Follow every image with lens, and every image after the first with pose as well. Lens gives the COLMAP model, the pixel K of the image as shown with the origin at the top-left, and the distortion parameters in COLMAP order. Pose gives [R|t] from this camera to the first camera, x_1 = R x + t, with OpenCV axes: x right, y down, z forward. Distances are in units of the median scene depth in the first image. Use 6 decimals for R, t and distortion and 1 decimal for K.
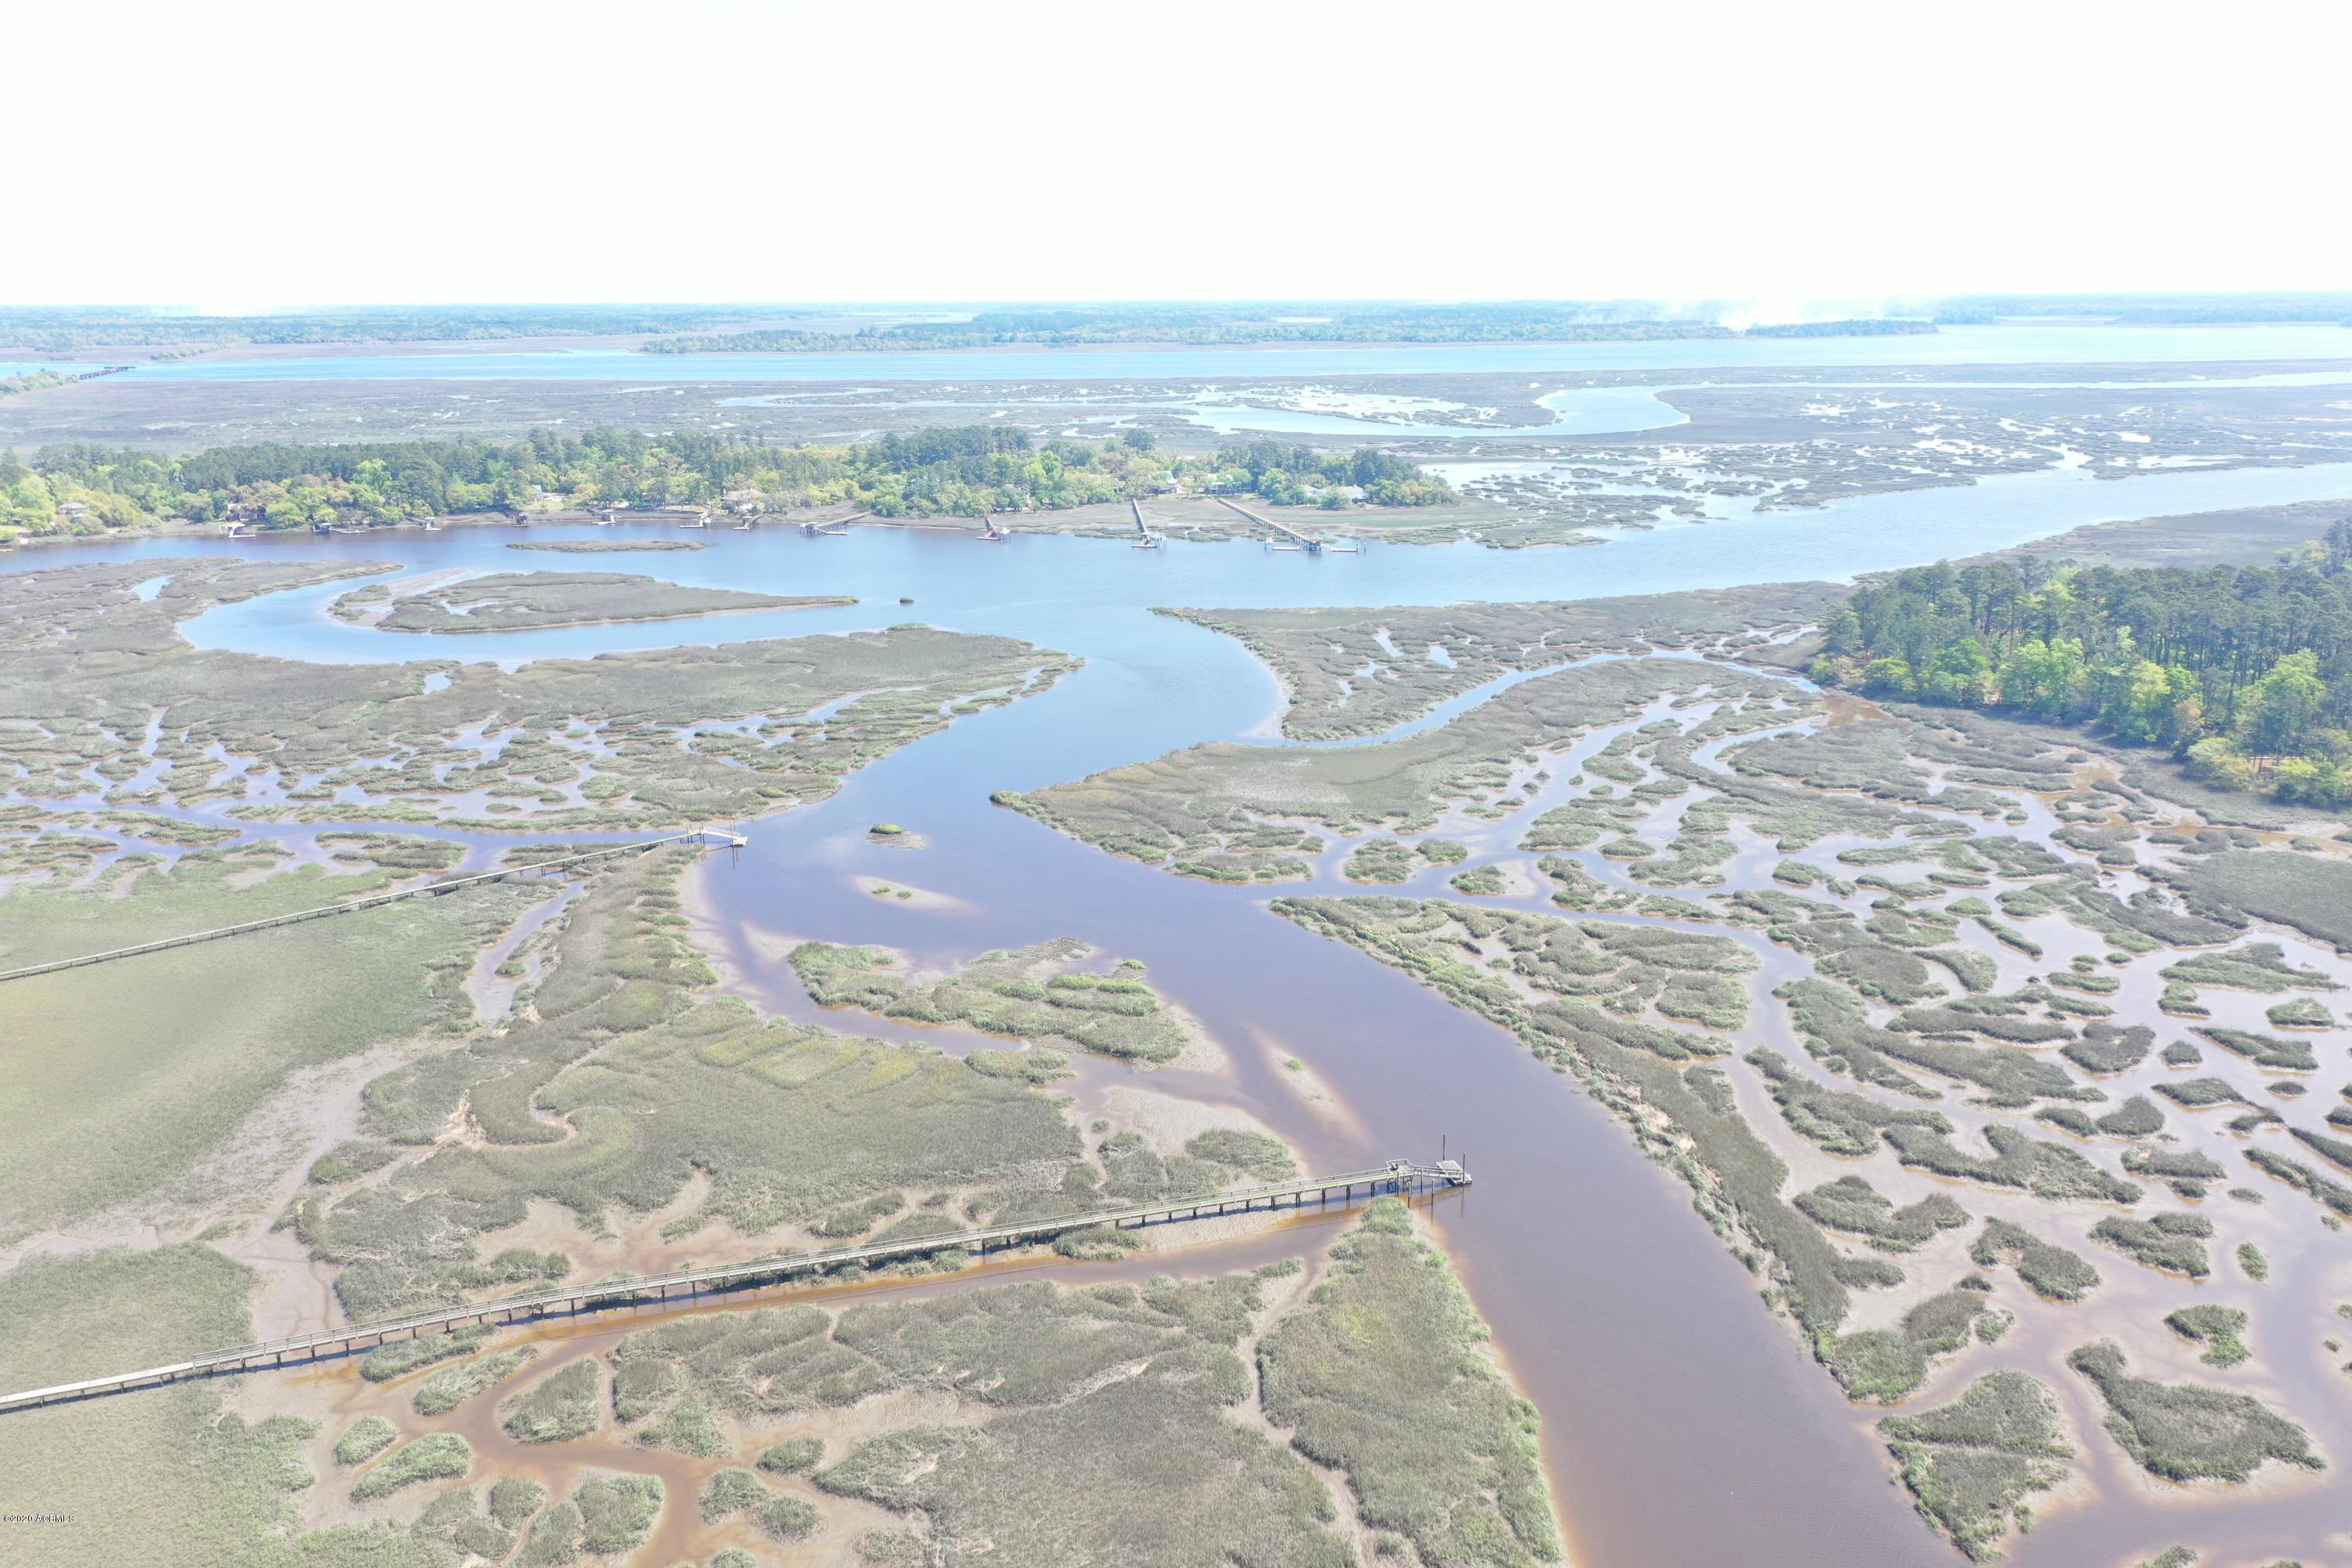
lens RADIAL K [[1895.5, 0, 1174.8], [0, 1895.5, 784.7], [0, 0, 1]] dist [0.011153, 0.004015]
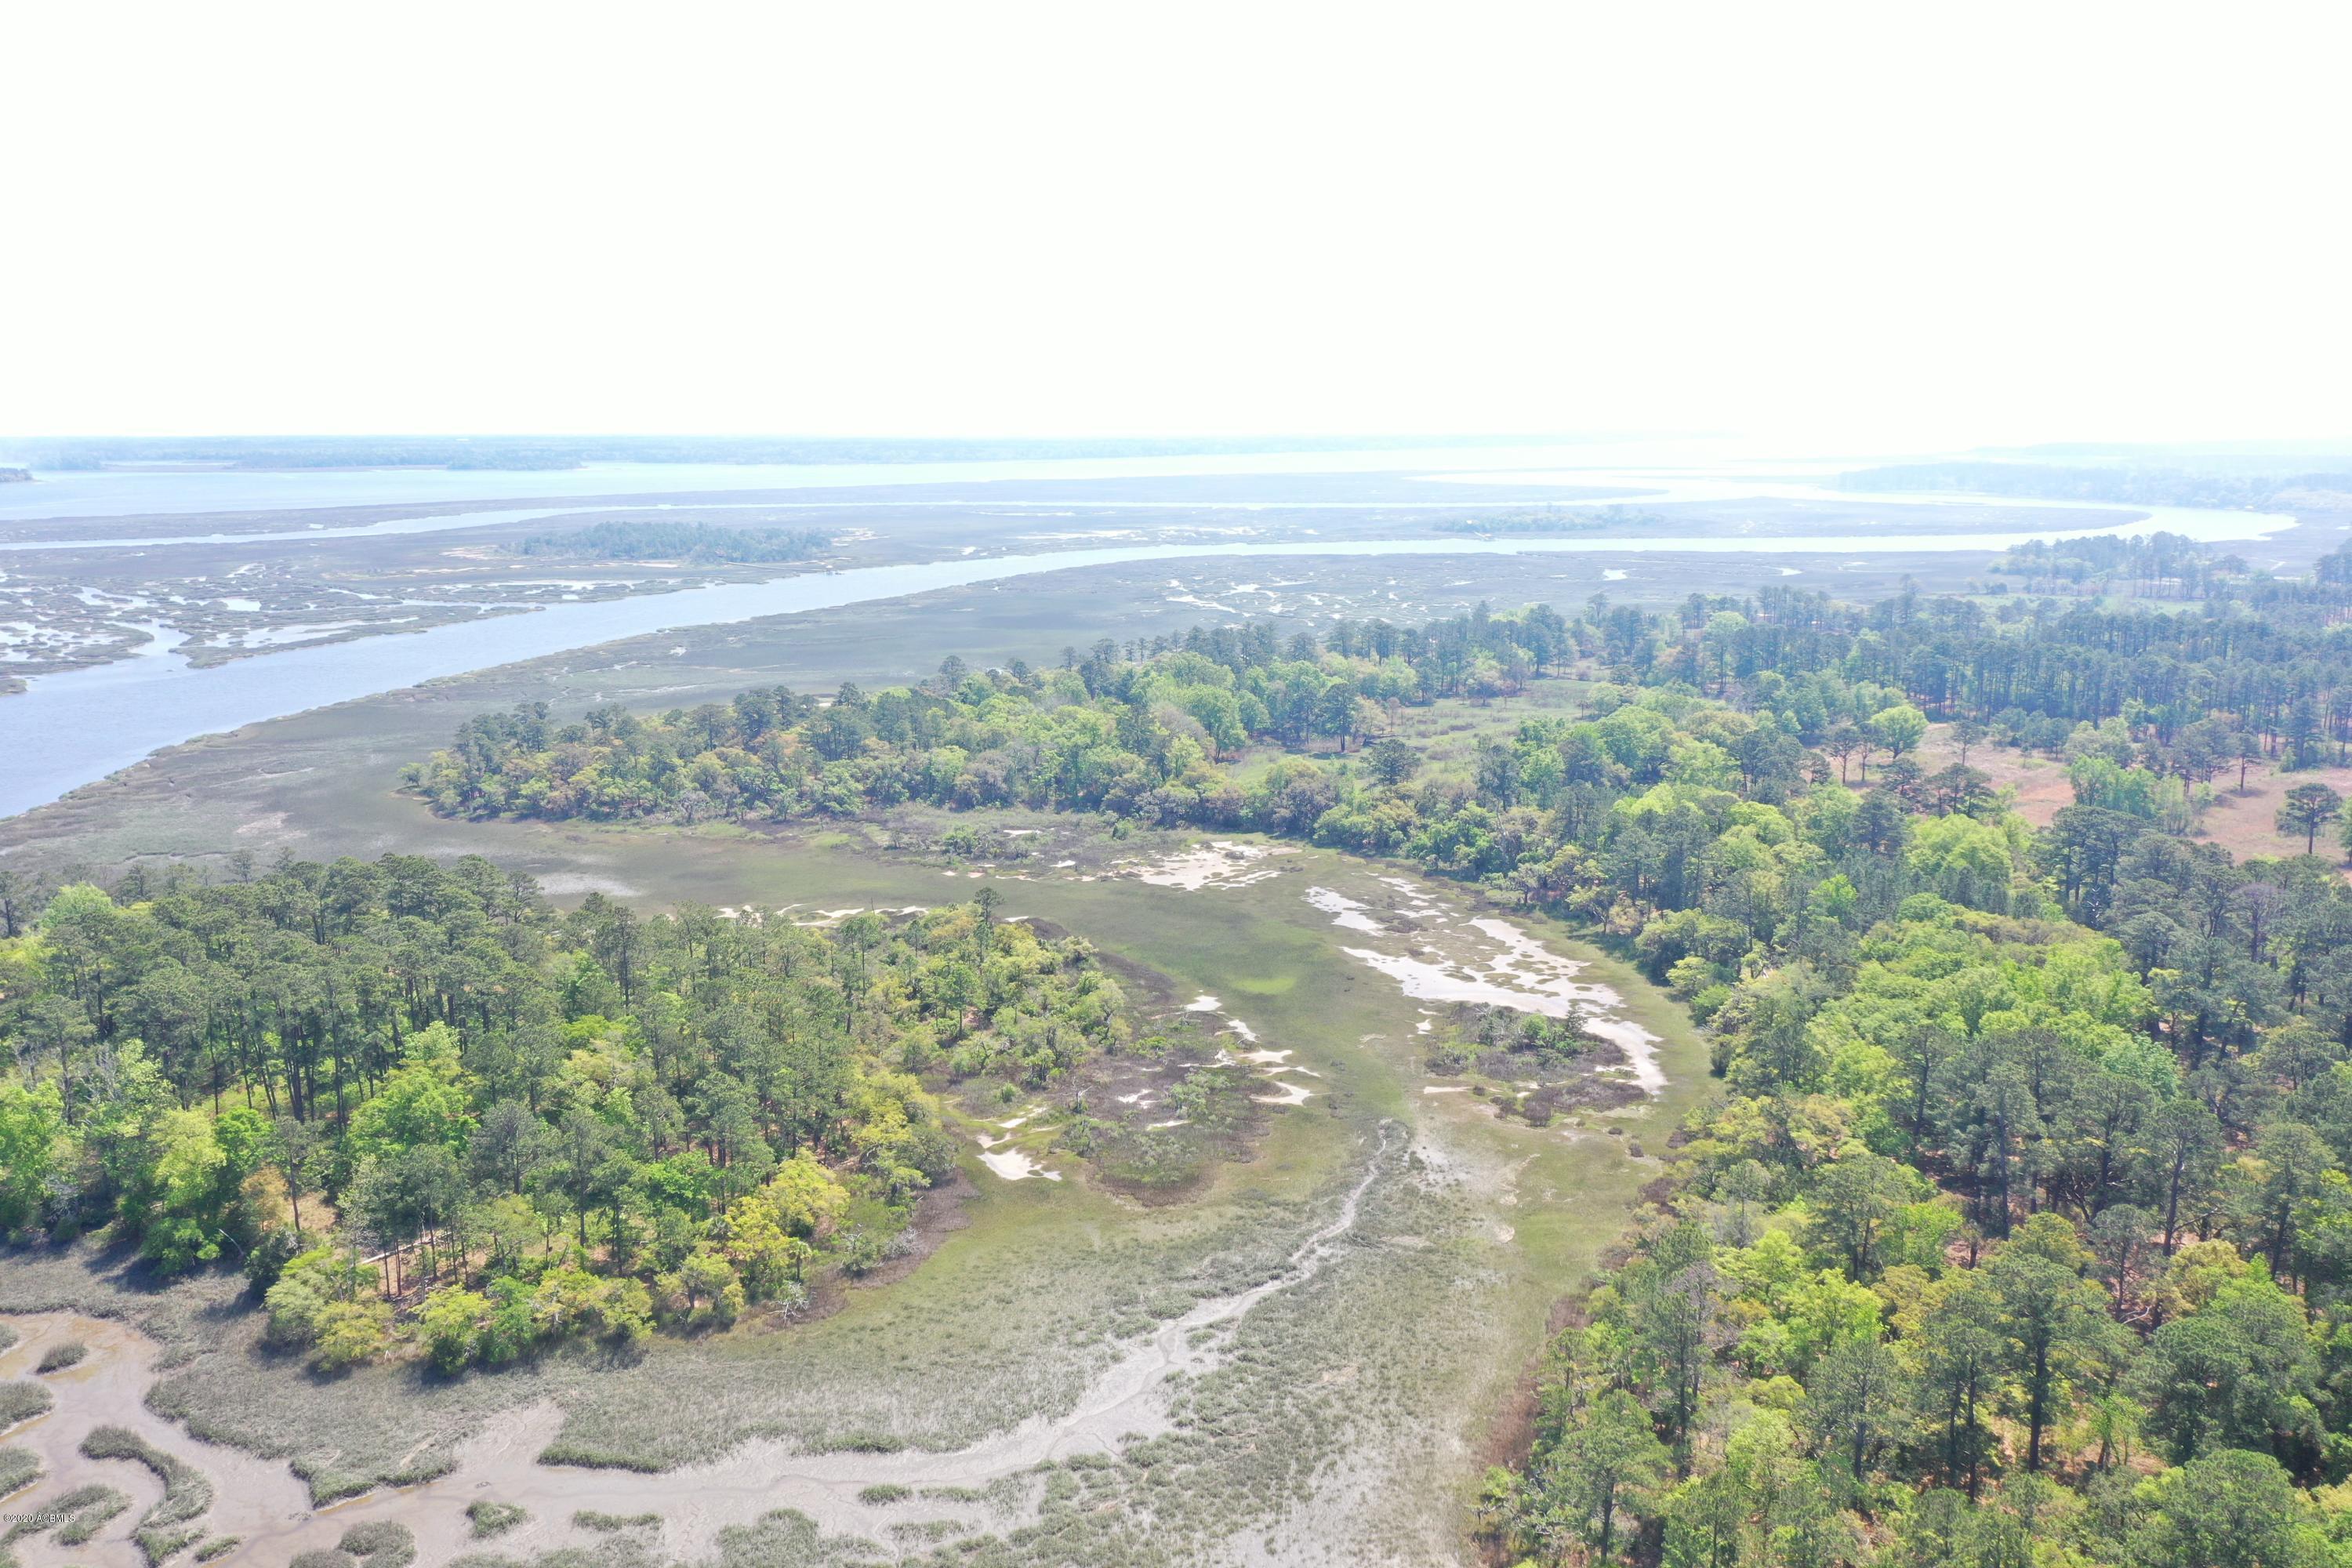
lens RADIAL K [[1895.5, 0, 1176.2], [0, 1895.5, 786.1], [0, 0, 1]] dist [0.011153, 0.004015]
pose [[0.624627, -0.144240, 0.767487, 0.109632], [0.198420, 0.979855, 0.022665, -0.042977], [-0.755295, 0.138127, 0.640664, 0.161618]]
